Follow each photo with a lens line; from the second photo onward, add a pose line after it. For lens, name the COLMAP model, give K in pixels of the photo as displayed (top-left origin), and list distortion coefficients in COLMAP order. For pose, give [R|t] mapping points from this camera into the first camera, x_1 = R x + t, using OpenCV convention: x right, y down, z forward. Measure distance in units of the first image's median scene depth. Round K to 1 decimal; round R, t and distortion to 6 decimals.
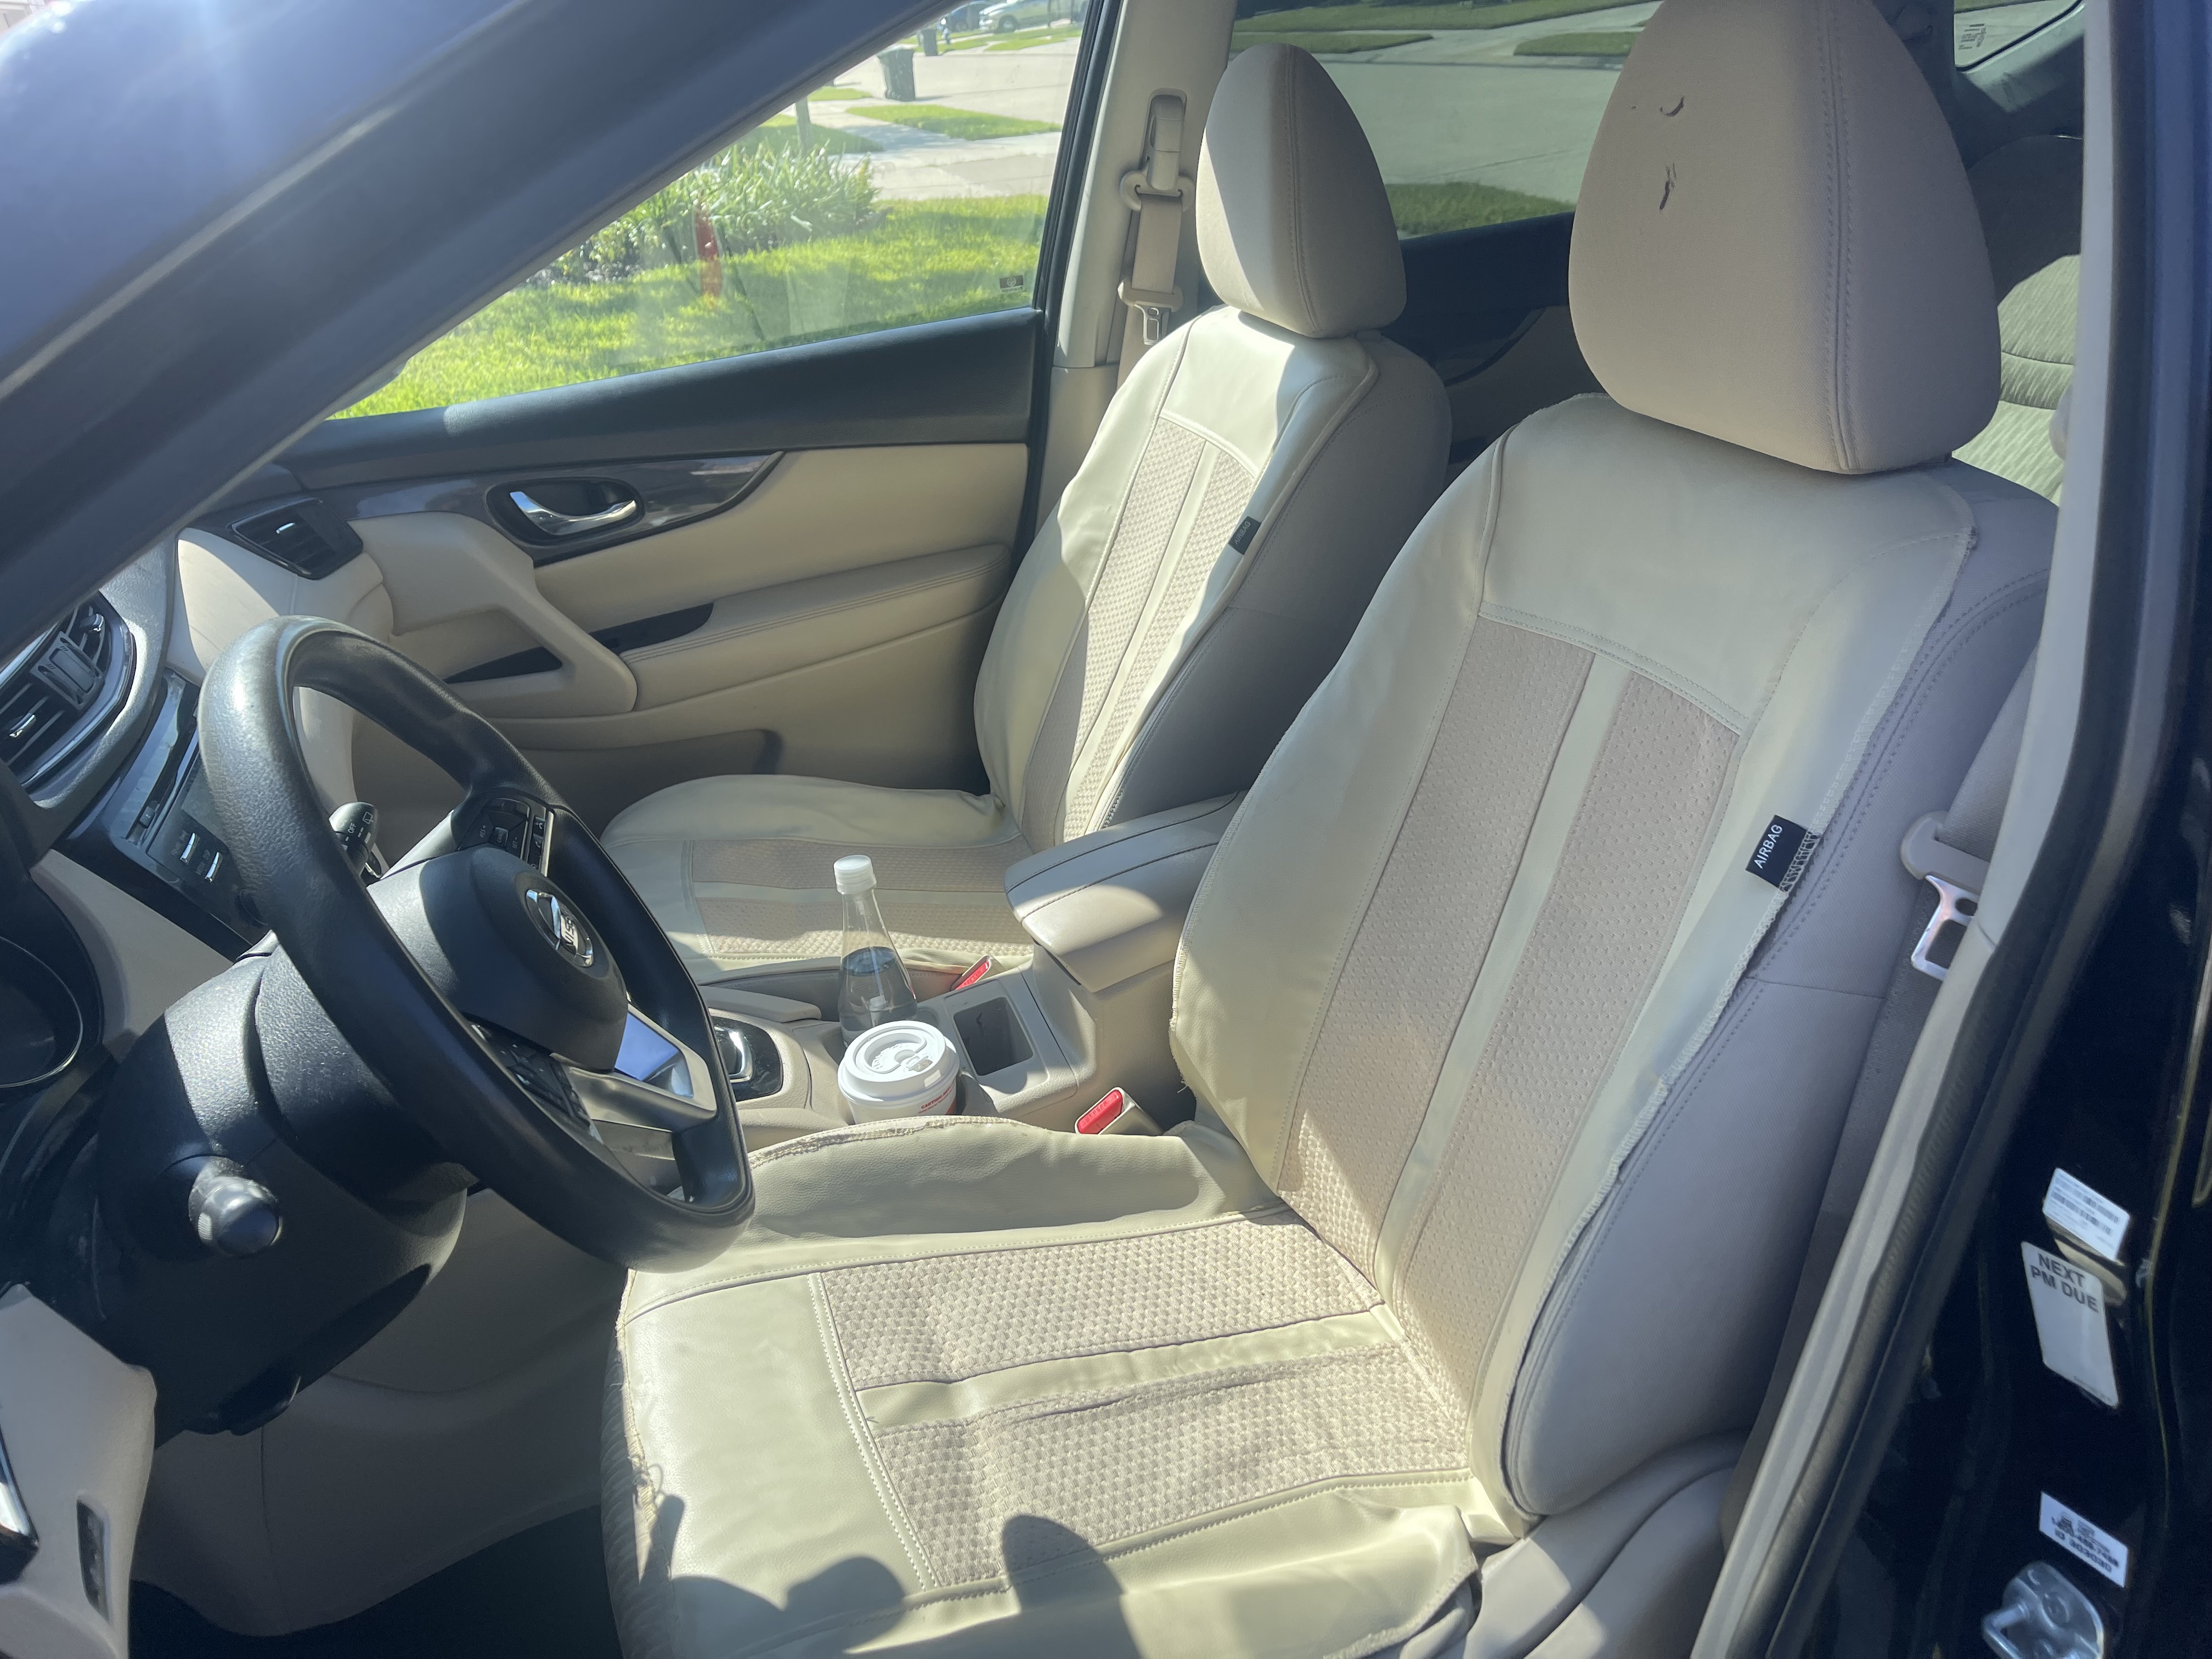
lens RADIAL K [[1693.9, 0, 1130.1], [0, 1693.9, 846.8], [0, 0, 1]] dist [0.043786, -0.060367]
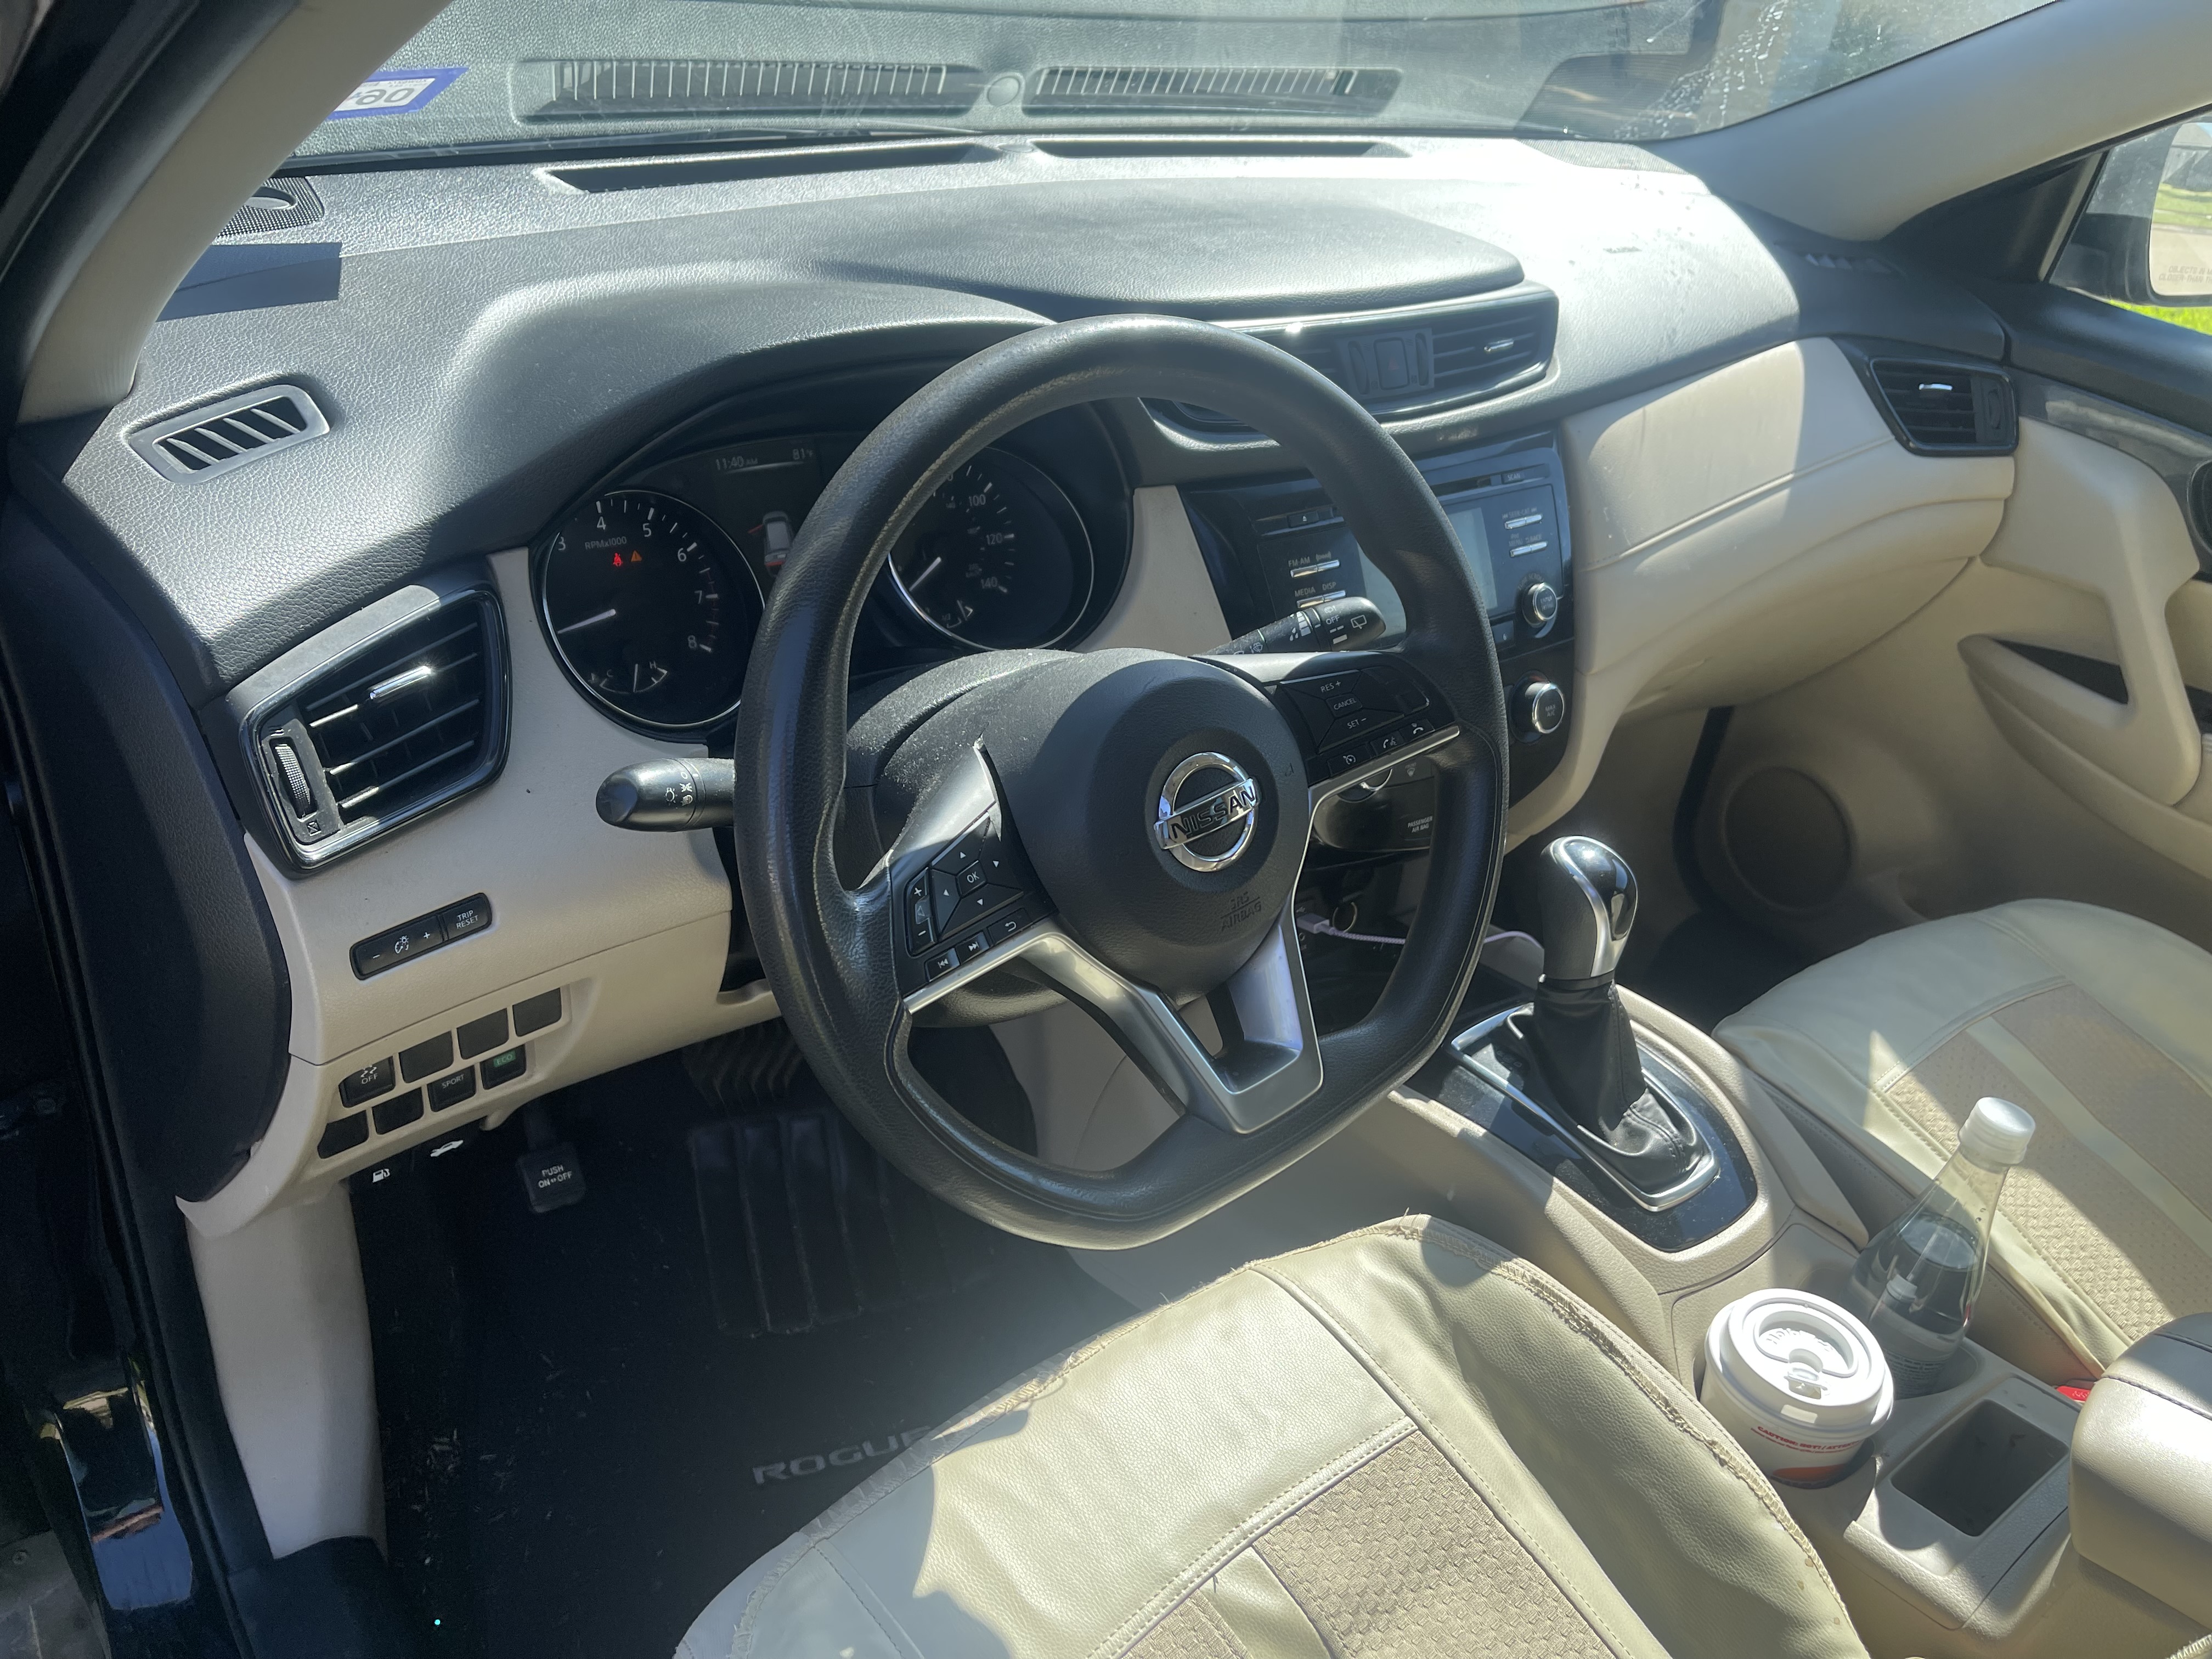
lens RADIAL K [[1693.9, 0, 1100.7], [0, 1693.9, 832.9], [0, 0, 1]] dist [0.043786, -0.060367]
pose [[0.322881, 0.586136, -0.743096, 0.159162], [-0.534253, 0.760971, 0.368099, -0.137382], [0.781231, 0.278150, 0.558848, 0.338513]]
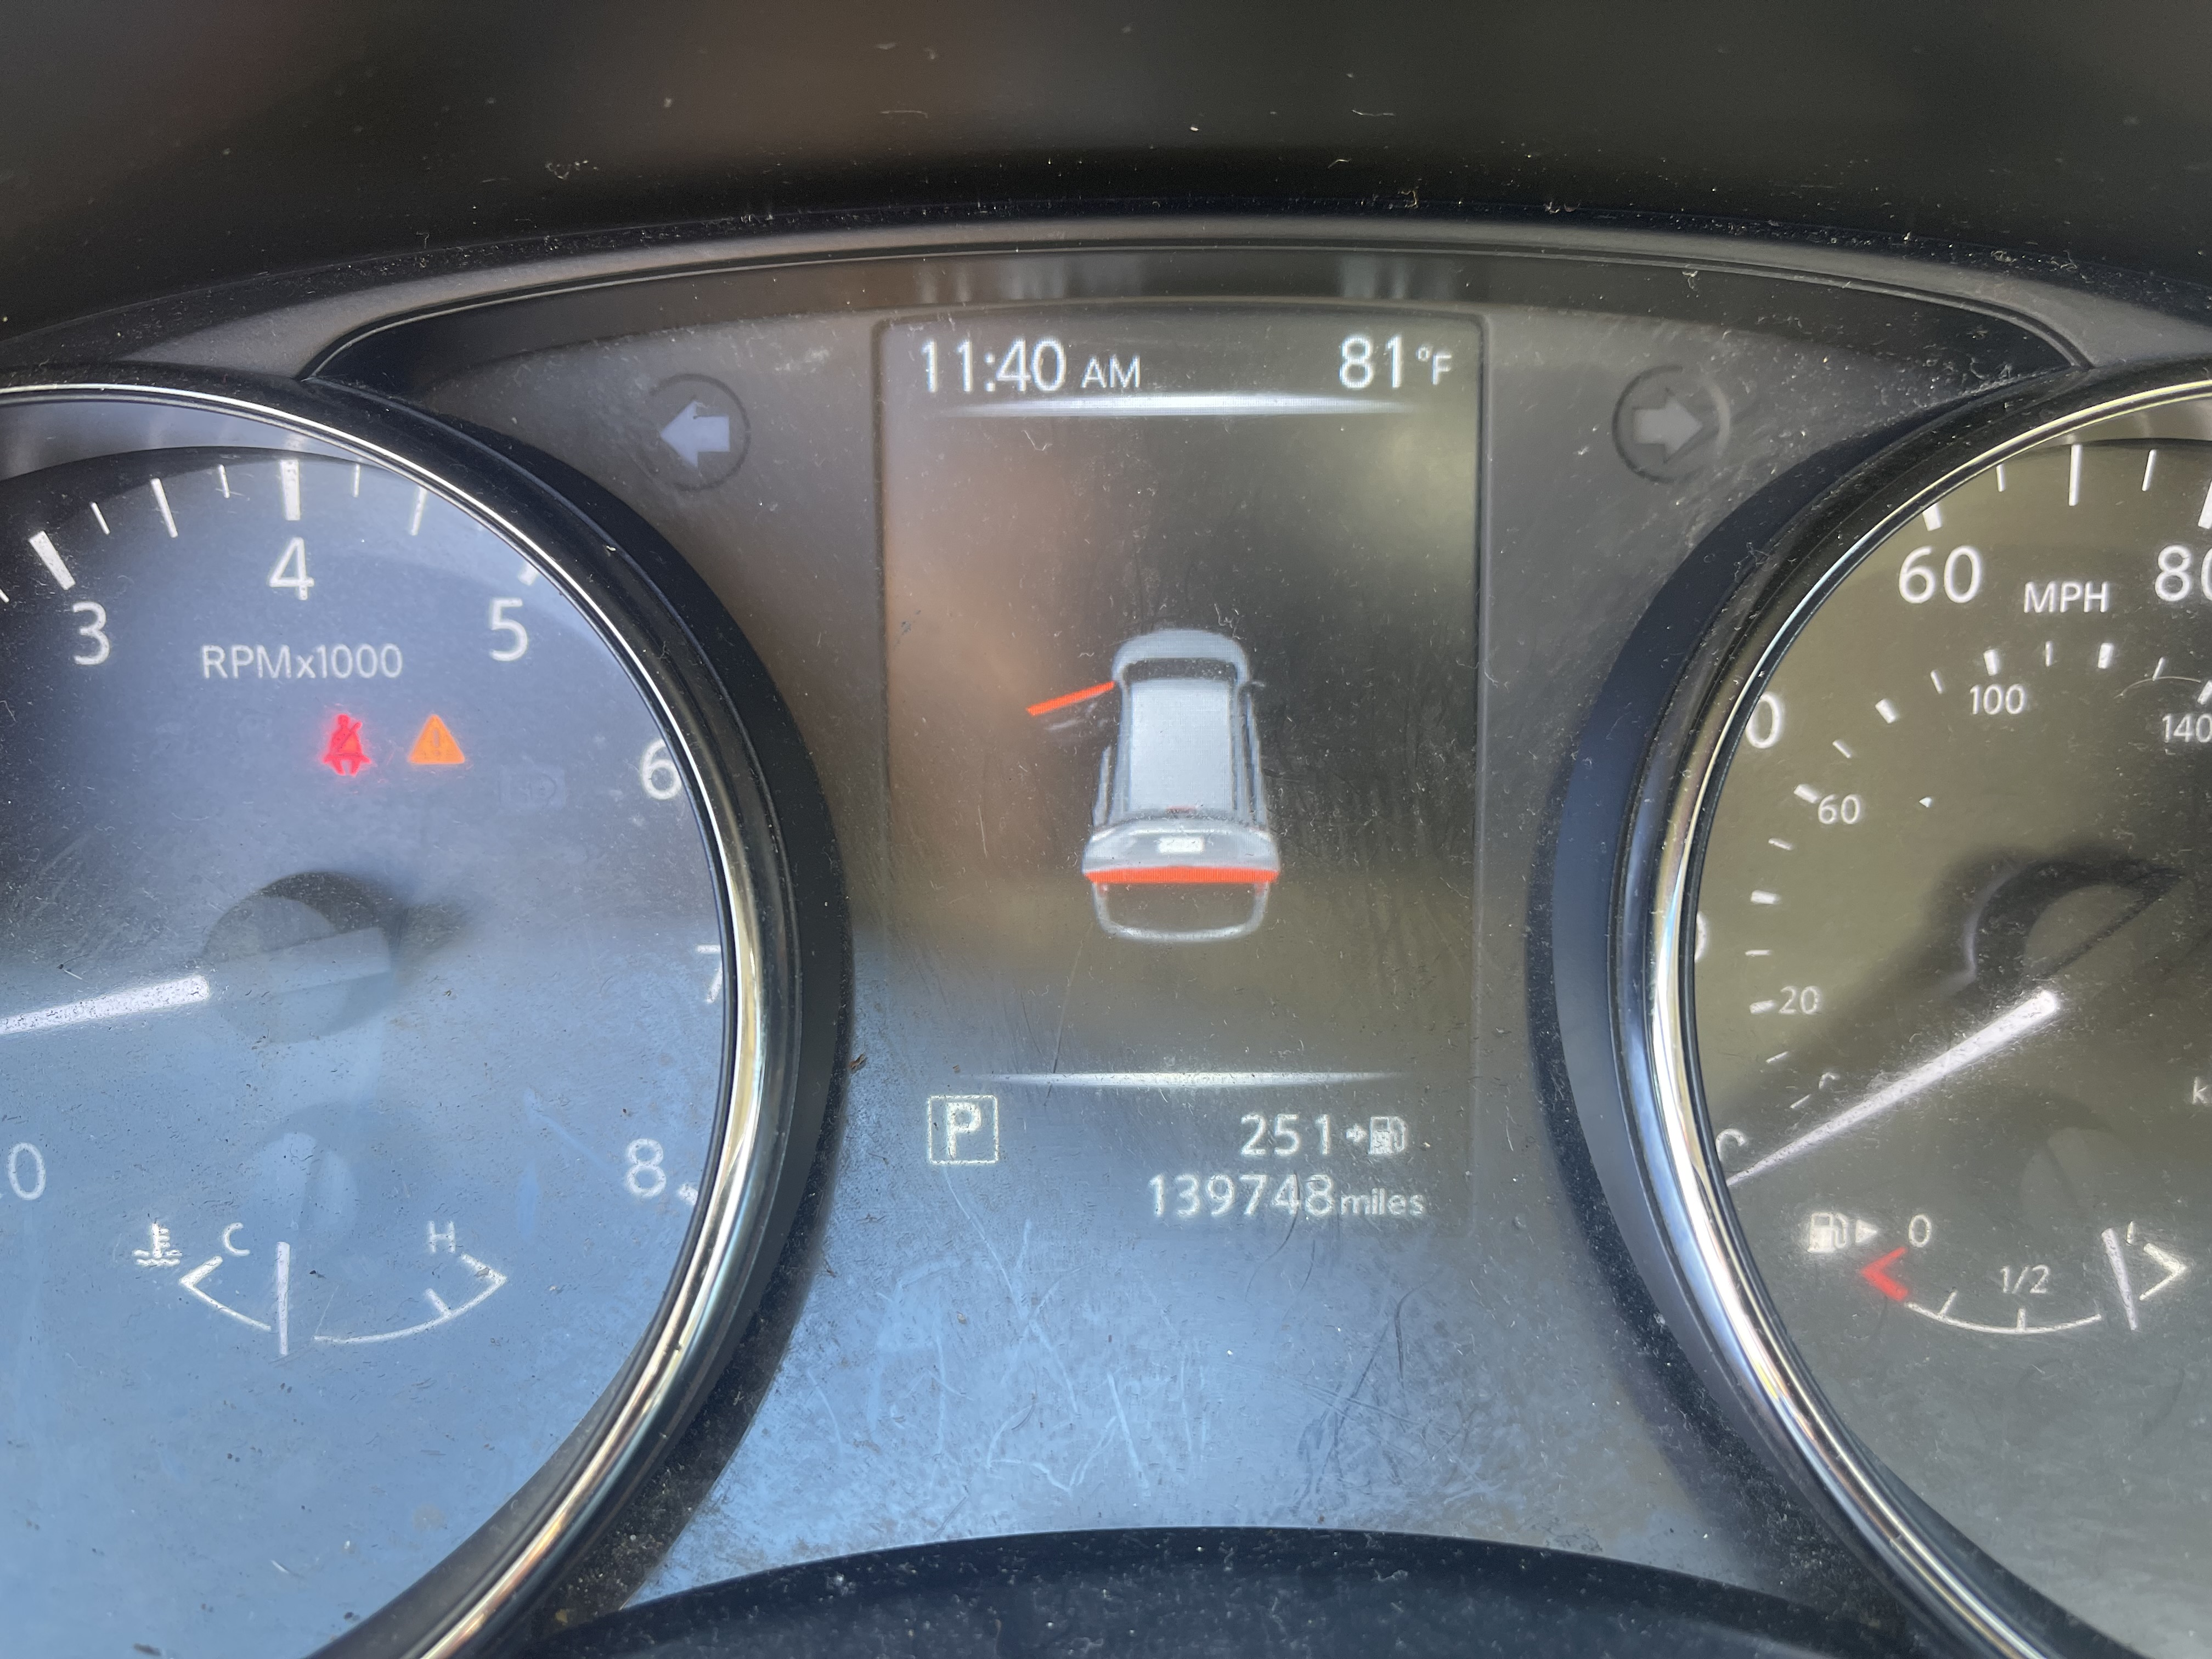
lens RADIAL K [[1693.9, 0, 1081.0], [0, 1693.9, 830.0], [0, 0, 1]] dist [0.043786, -0.060367]
pose [[-0.294868, 0.522554, -0.799994, -0.360529], [-0.399959, 0.692853, 0.599989, 0.022035], [0.867805, 0.496882, 0.004700, 0.590398]]
